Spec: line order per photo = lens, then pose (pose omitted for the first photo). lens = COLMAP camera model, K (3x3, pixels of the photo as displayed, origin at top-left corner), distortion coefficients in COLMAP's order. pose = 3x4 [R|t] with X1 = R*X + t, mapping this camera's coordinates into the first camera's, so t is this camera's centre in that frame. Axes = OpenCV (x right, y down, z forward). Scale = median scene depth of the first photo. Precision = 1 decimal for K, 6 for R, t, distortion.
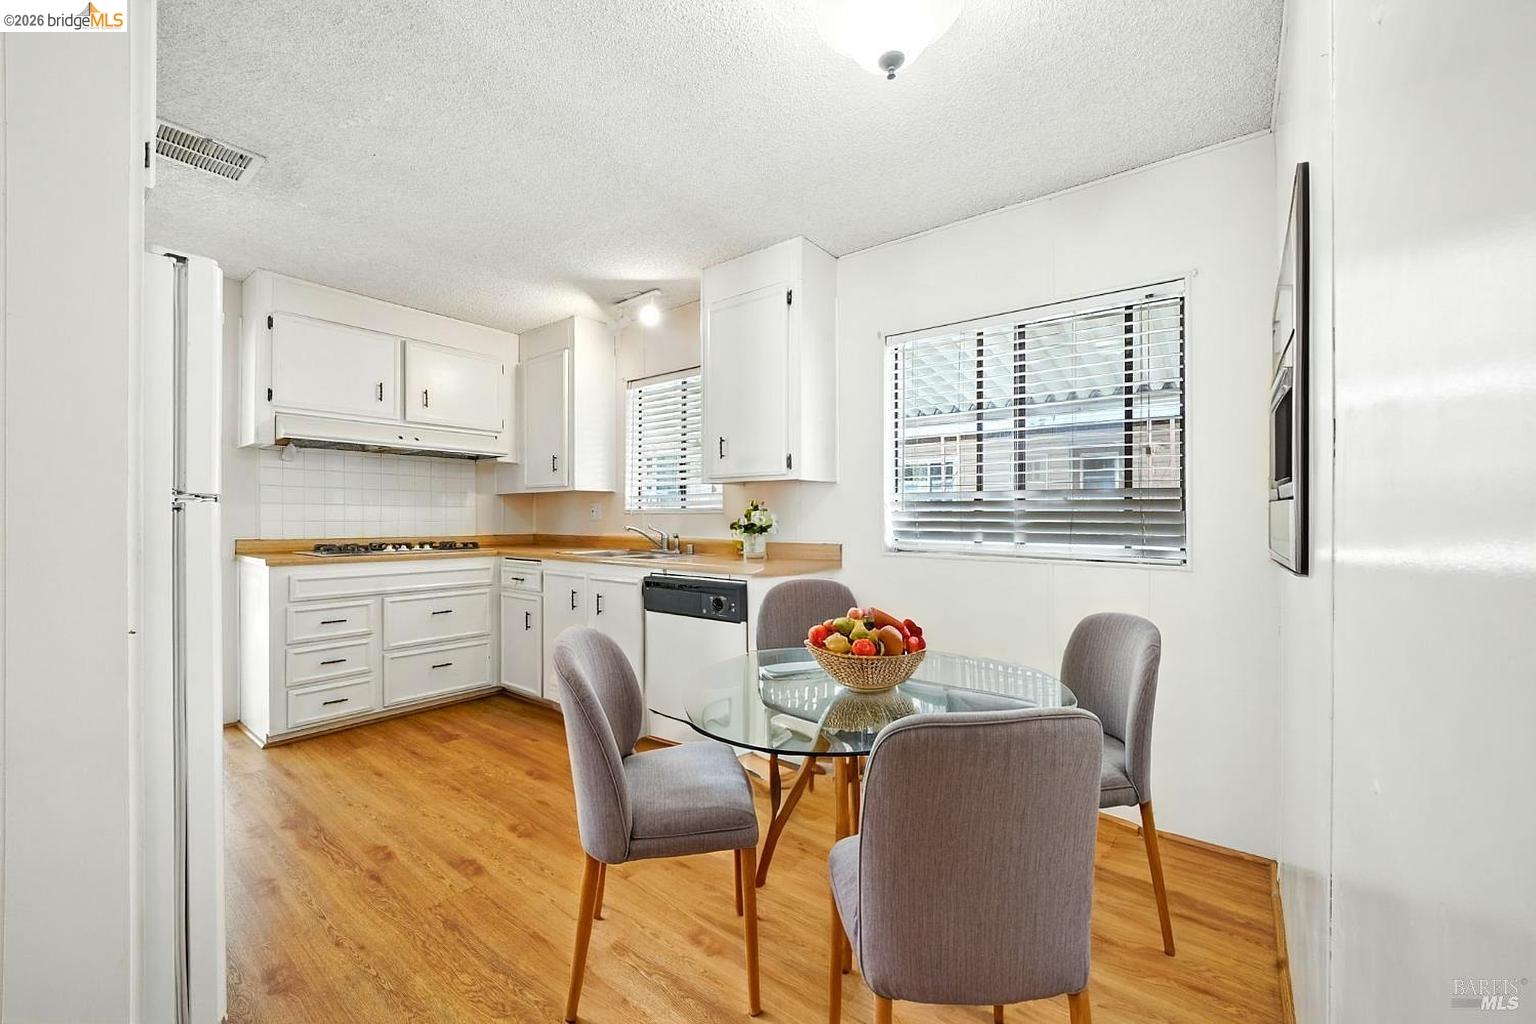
lens RADIAL K [[609.7, 0, 768.0], [0, 609.7, 512.0], [0, 0, 1]] dist [-0.000374, 0.000121]
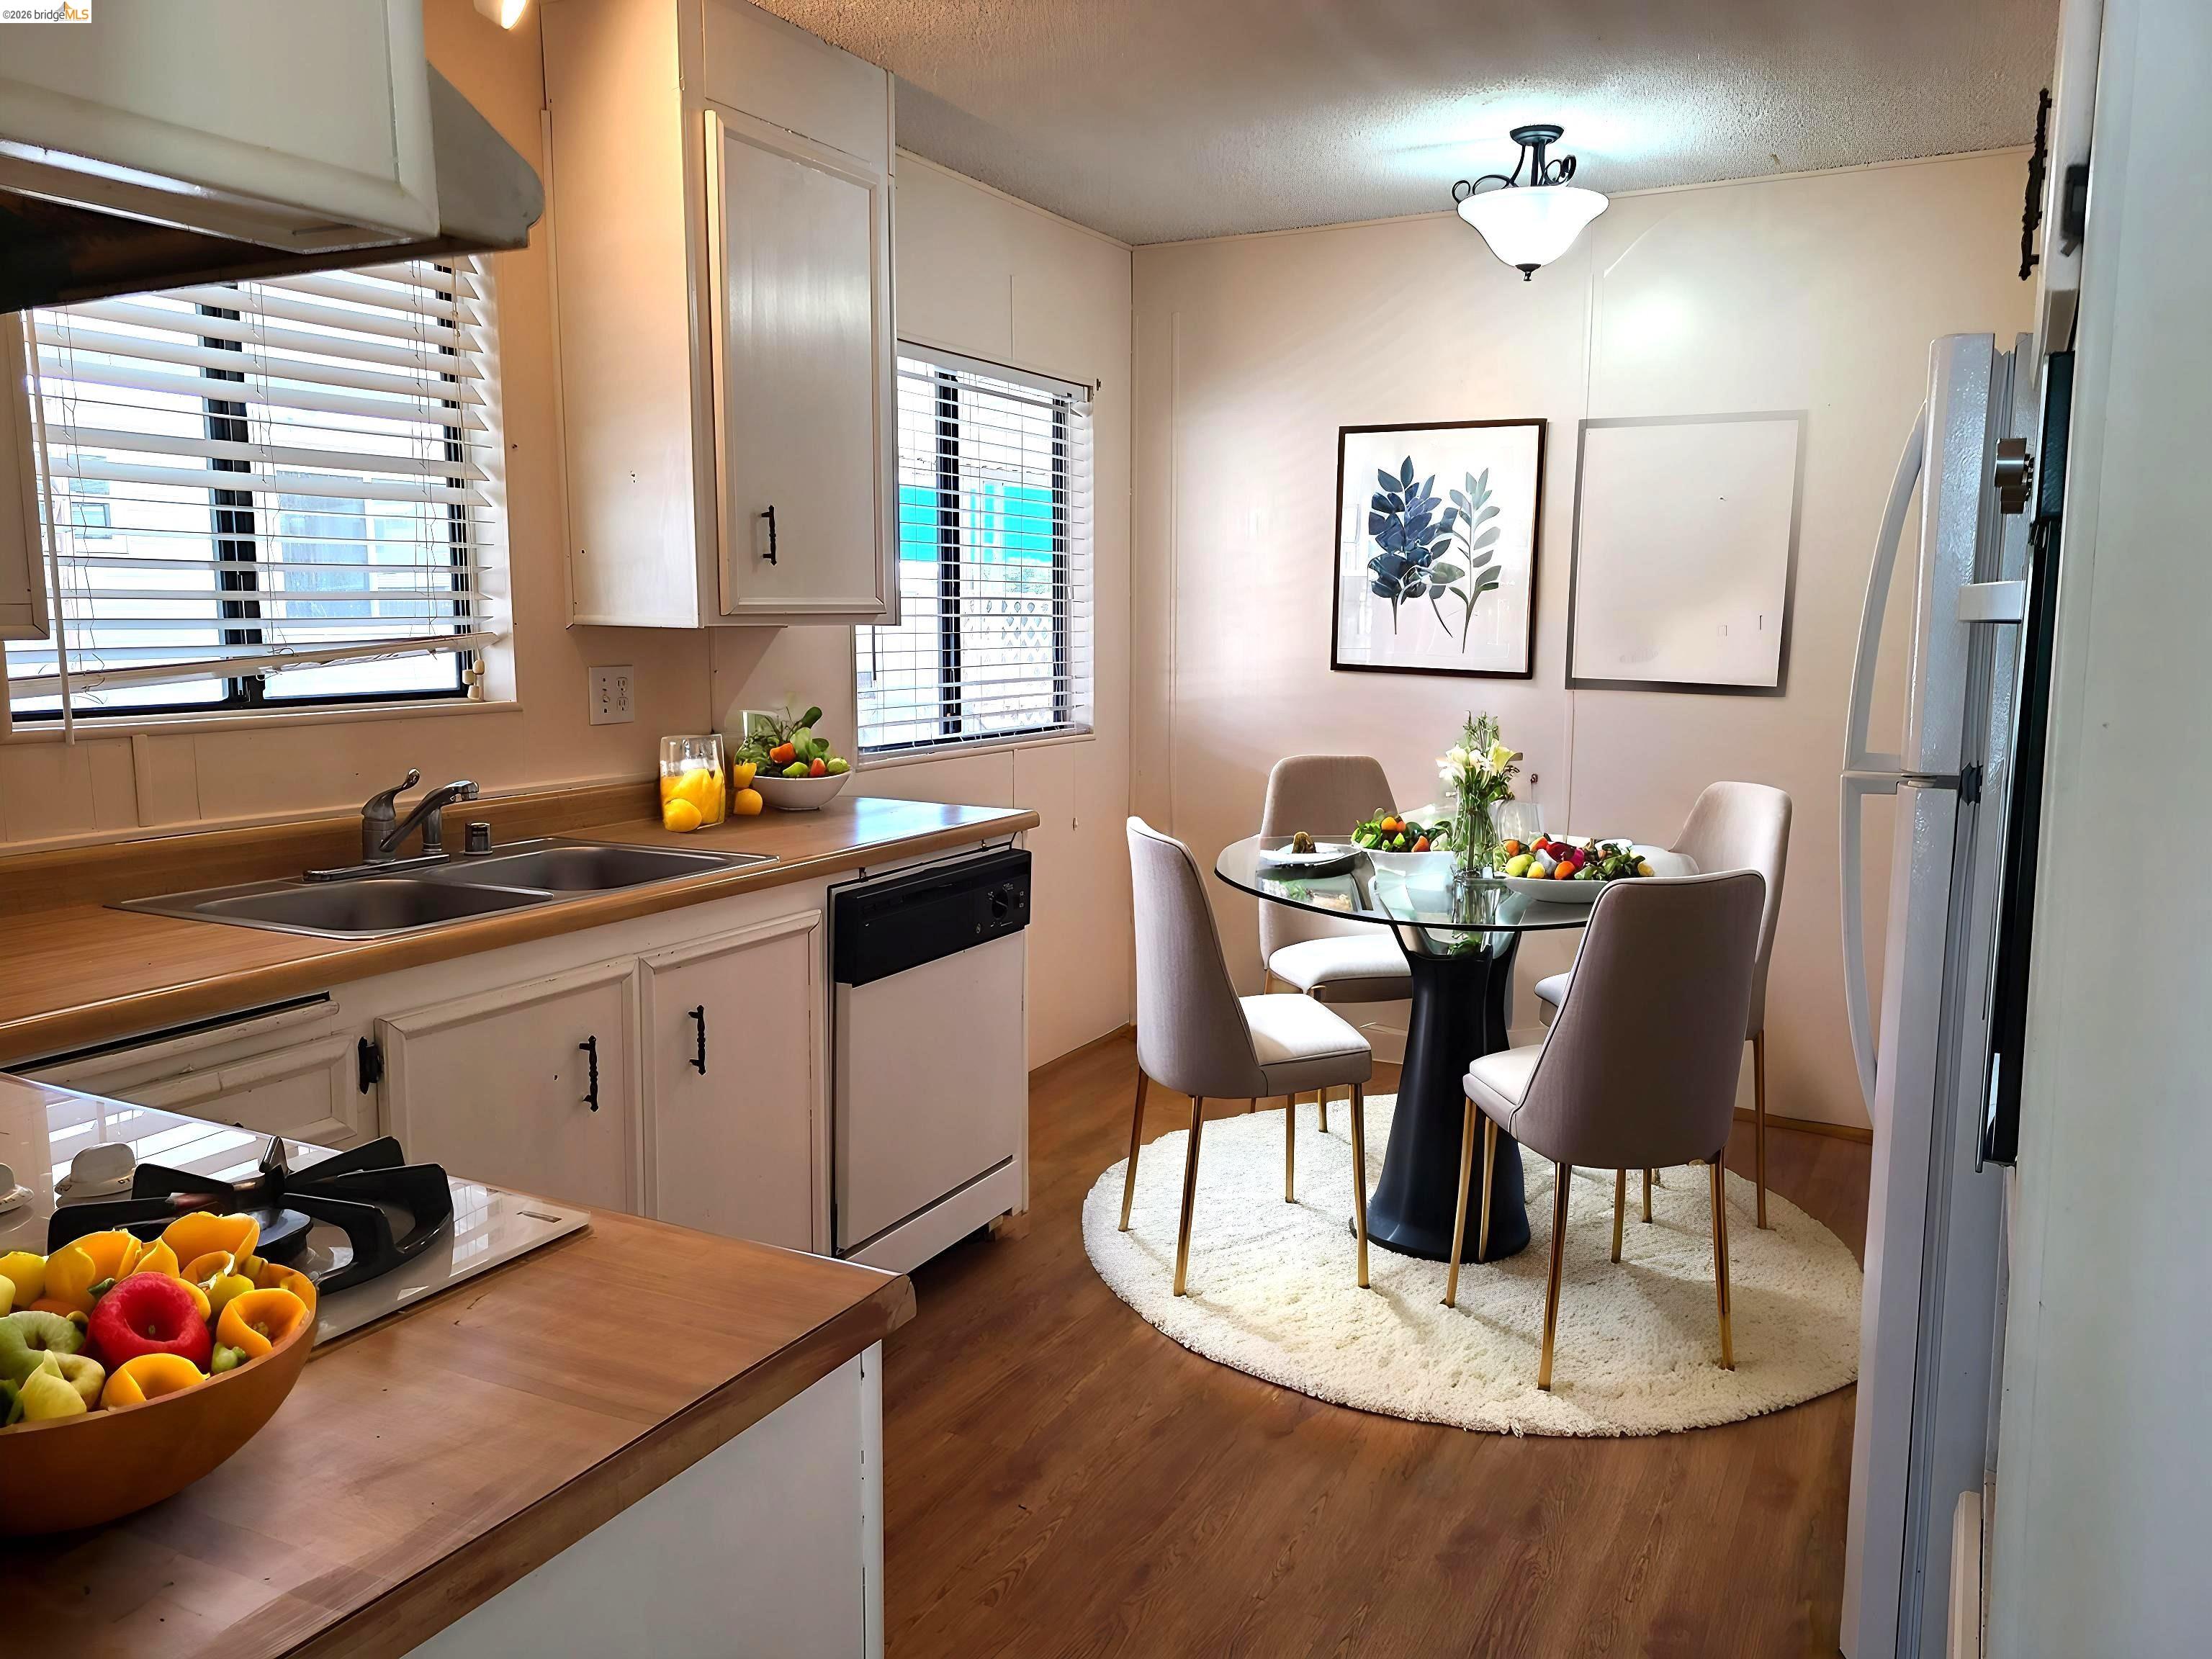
lens RADIAL K [[1607.4, 0, 1106.0], [0, 1607.4, 829.5], [0, 0, 1]] dist [-0.001880, -0.002272]
pose [[-0.169226, -0.135670, 0.976195, -1.105107], [-0.007610, 0.990631, 0.136357, -0.061085], [-0.985548, 0.015647, -0.168673, 0.975276]]
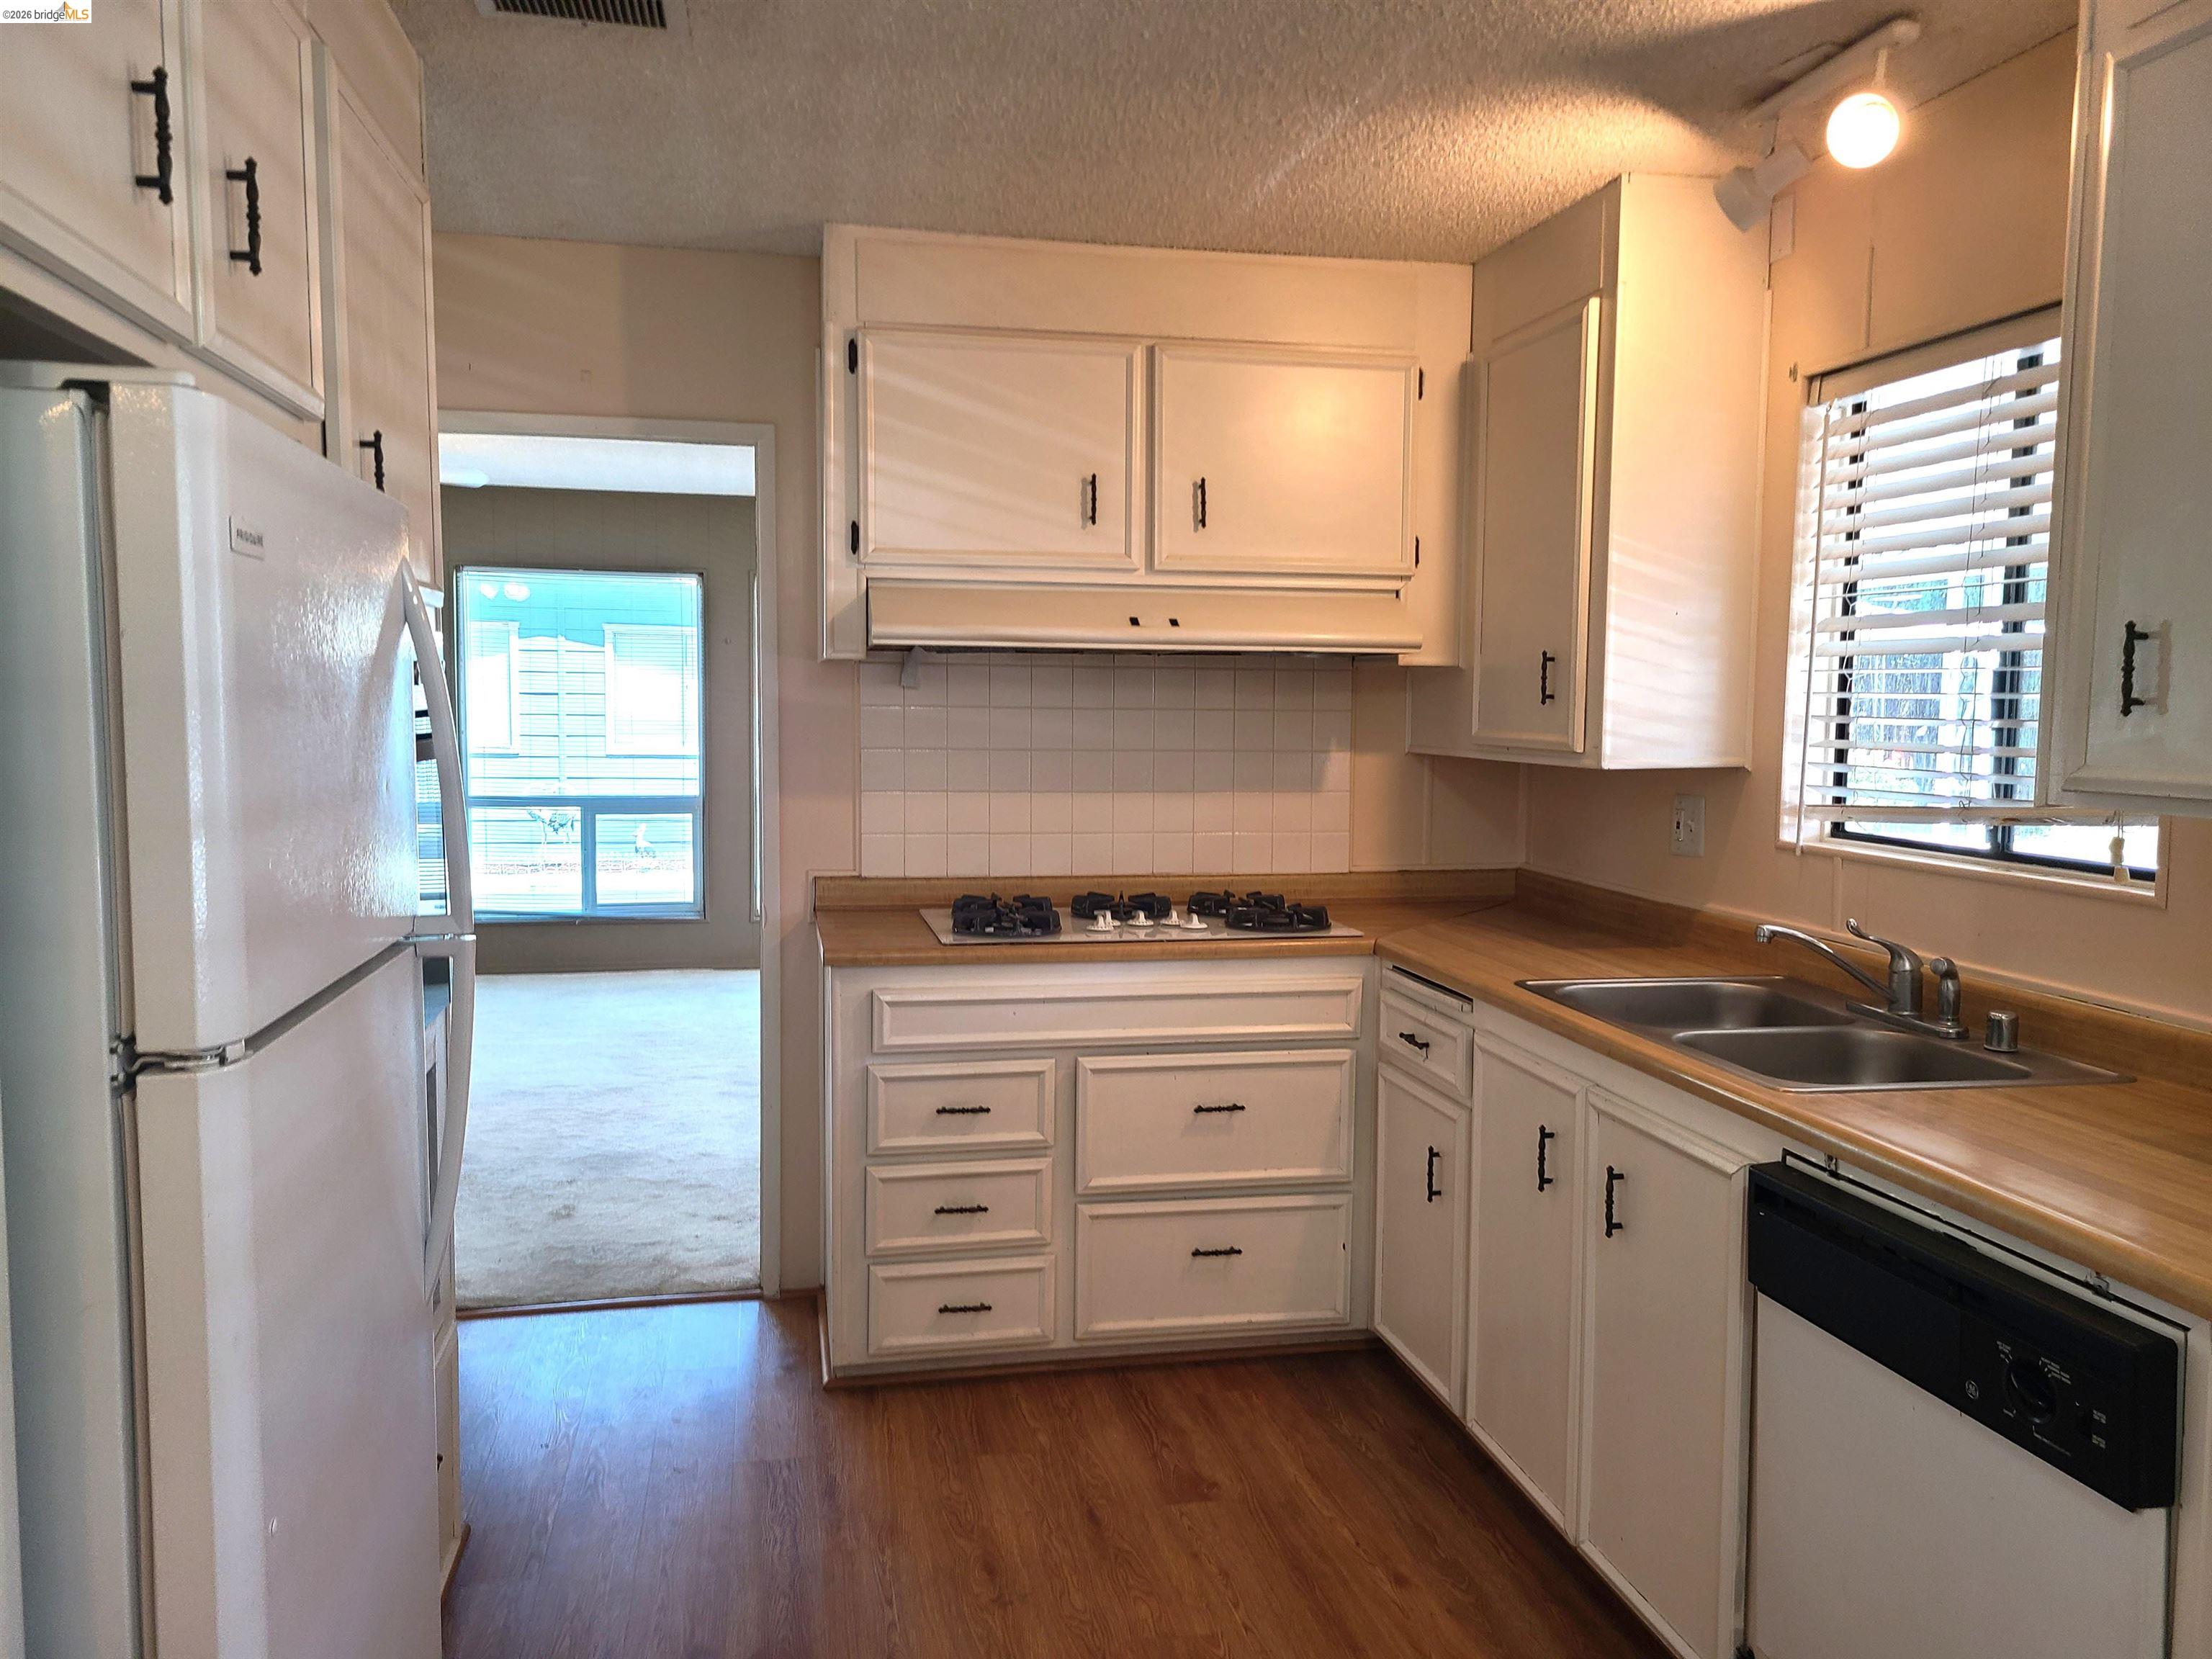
lens RADIAL K [[1652.5, 0, 1106.0], [0, 1652.5, 829.5], [0, 0, 1]] dist [0.029262, -0.006960]
pose [[0.759155, 0.062863, -0.647868, 0.042669], [-0.004888, 0.995848, 0.090900, -0.100350], [0.650892, -0.065840, 0.756310, 0.263815]]
